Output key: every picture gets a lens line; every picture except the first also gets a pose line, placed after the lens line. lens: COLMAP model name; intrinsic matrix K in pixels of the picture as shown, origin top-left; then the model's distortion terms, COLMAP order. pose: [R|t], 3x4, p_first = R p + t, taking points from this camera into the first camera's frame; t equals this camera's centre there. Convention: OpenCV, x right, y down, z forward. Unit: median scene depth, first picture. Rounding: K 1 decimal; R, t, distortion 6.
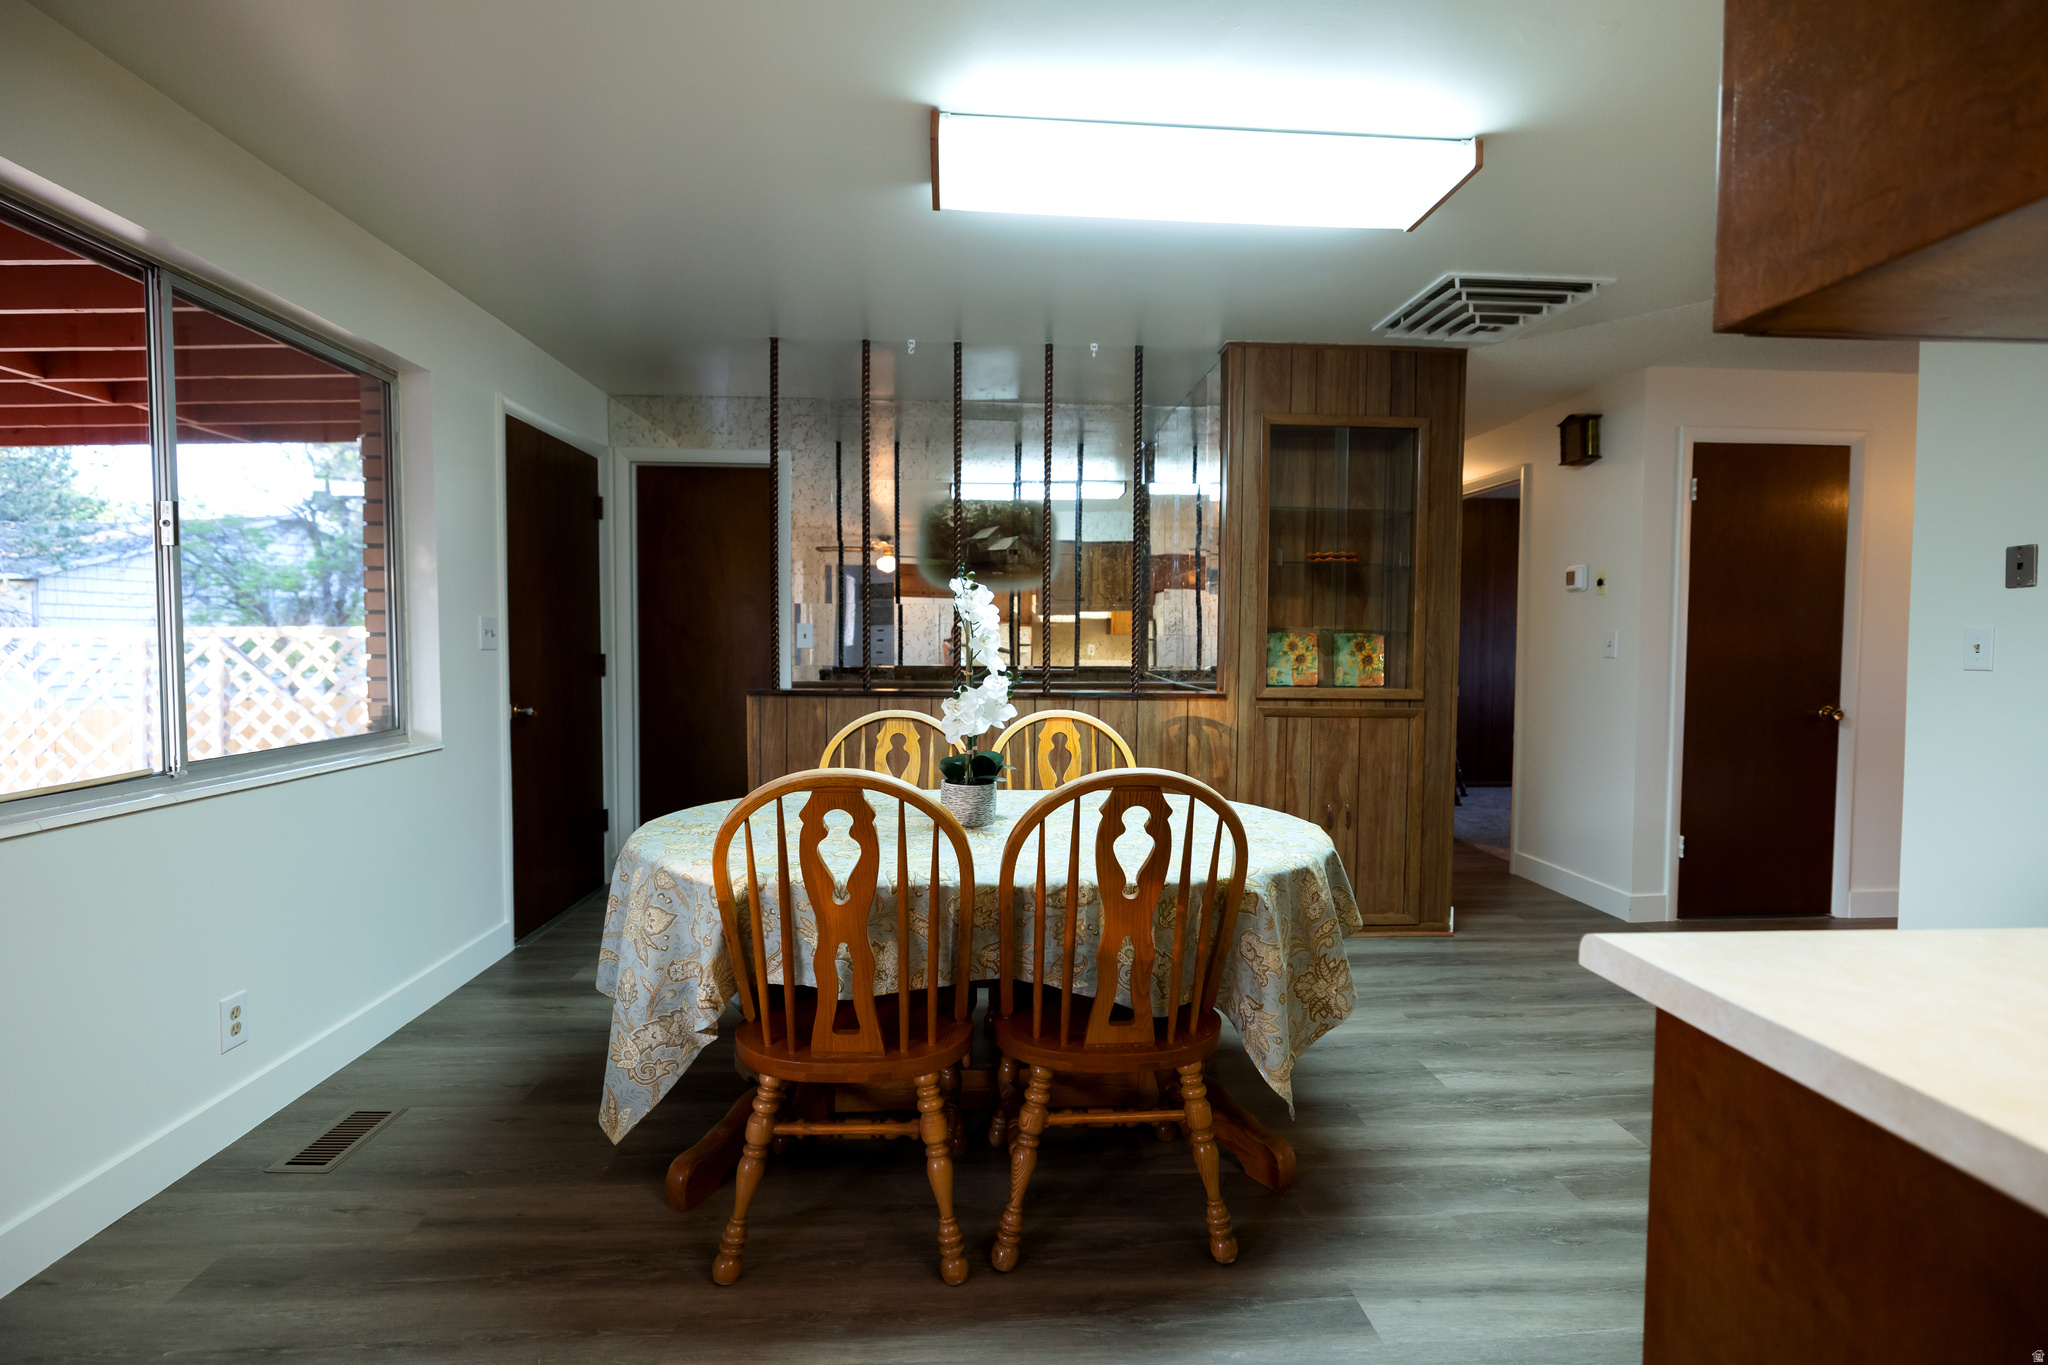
lens RADIAL K [[992.4, 0, 1006.9], [0, 992.4, 680.4], [0, 0, 1]] dist [-0.004343, 0.002111]
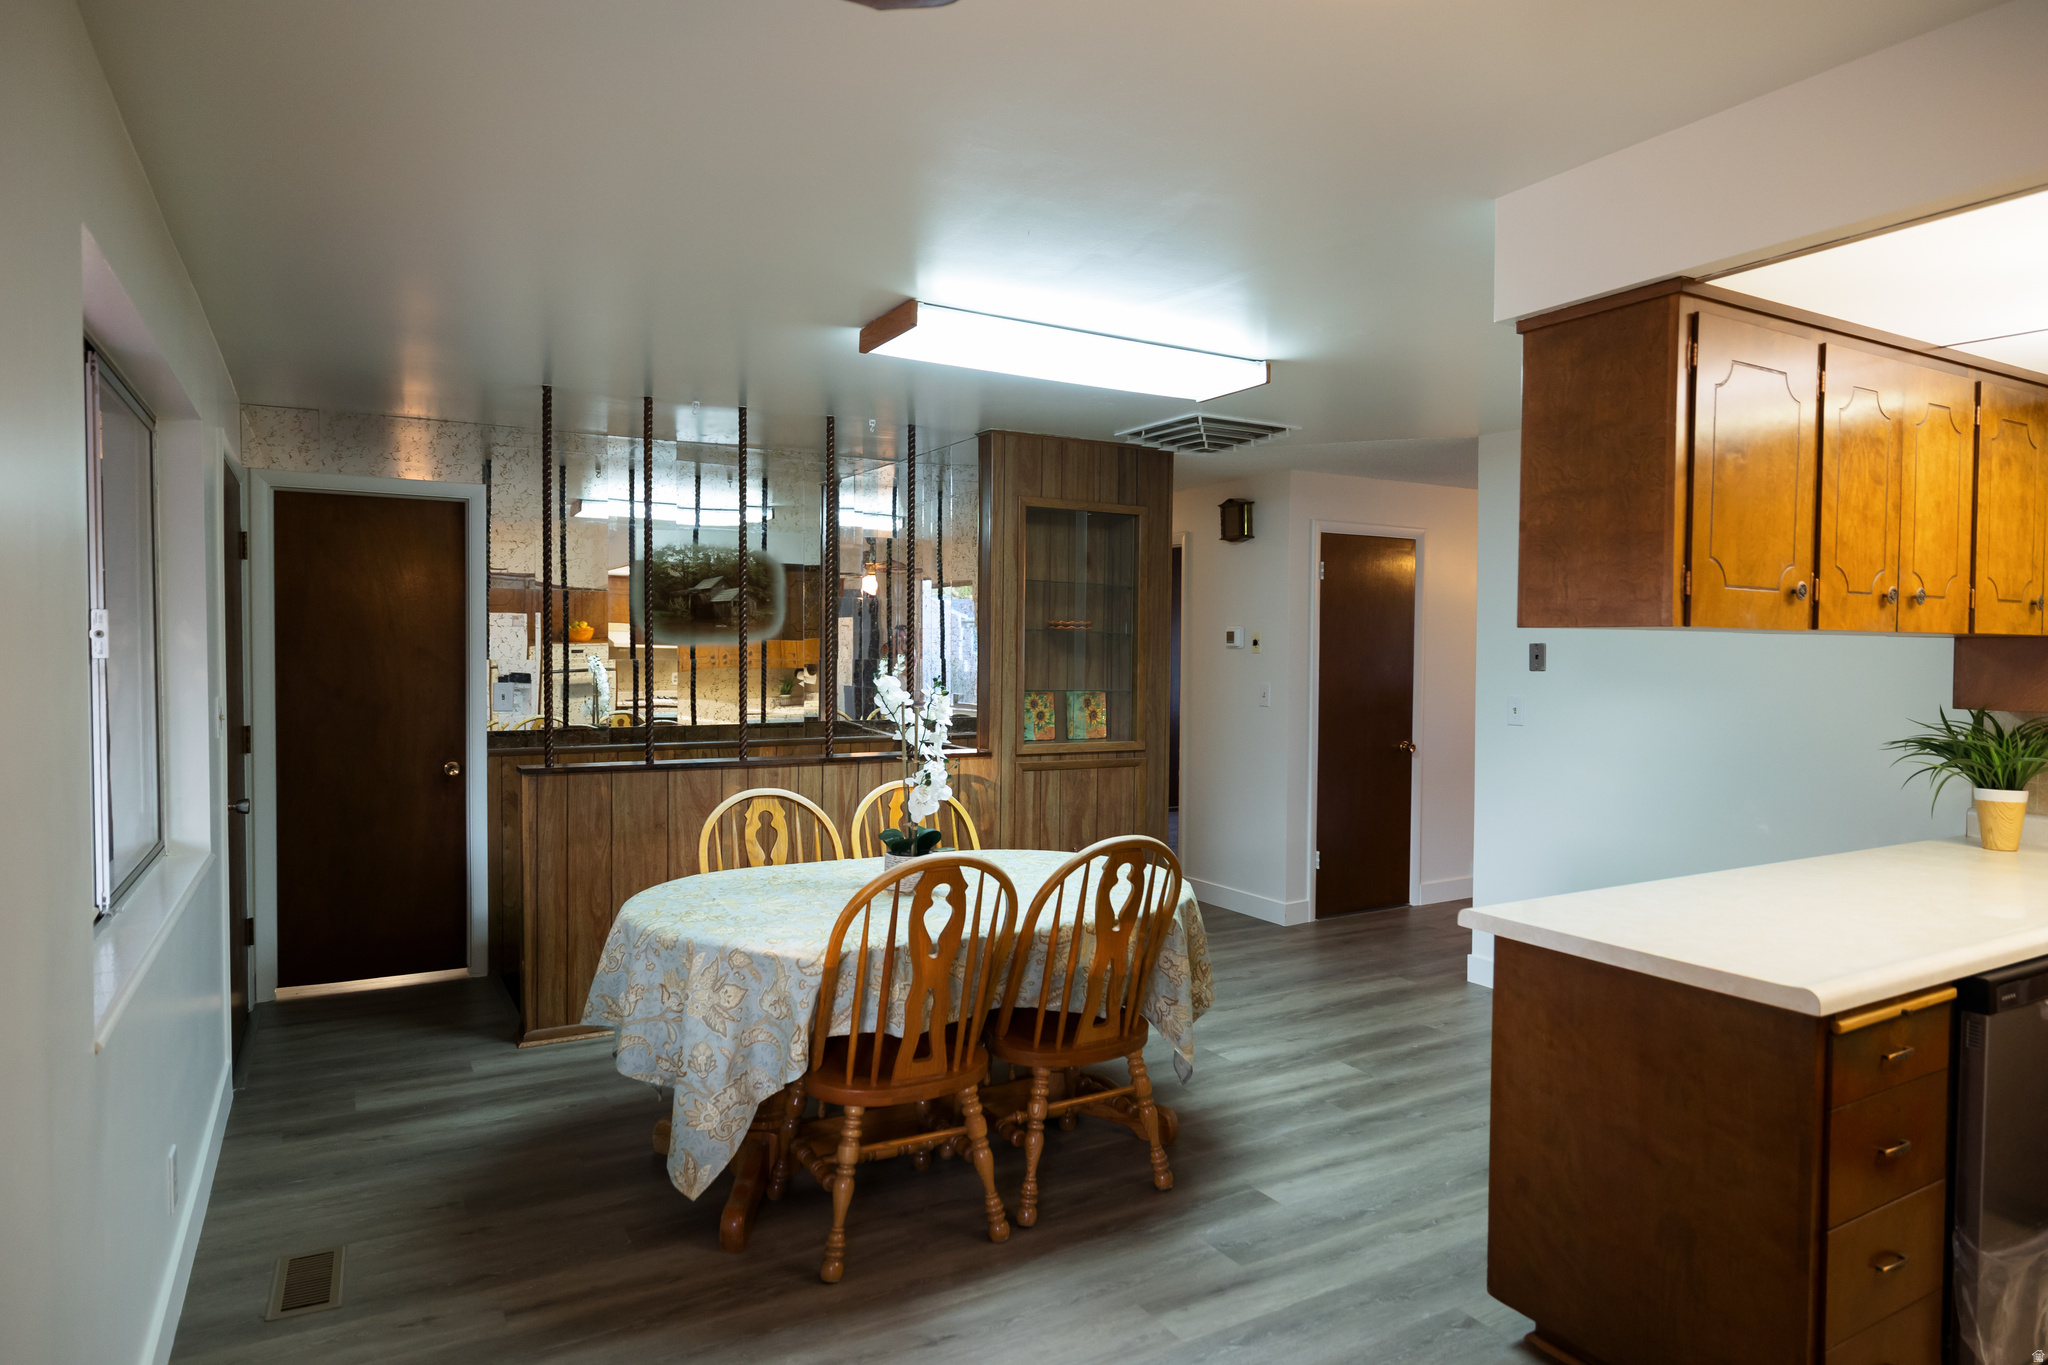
lens RADIAL K [[1233.5, 0, 1040.2], [0, 1233.5, 682.9], [0, 0, 1]] dist [-0.001543, -0.001041]
pose [[0.889546, -0.013139, 0.456657, -0.517376], [0.017245, 0.999840, -0.004826, -0.081328], [-0.456521, 0.012168, 0.889630, -0.331777]]
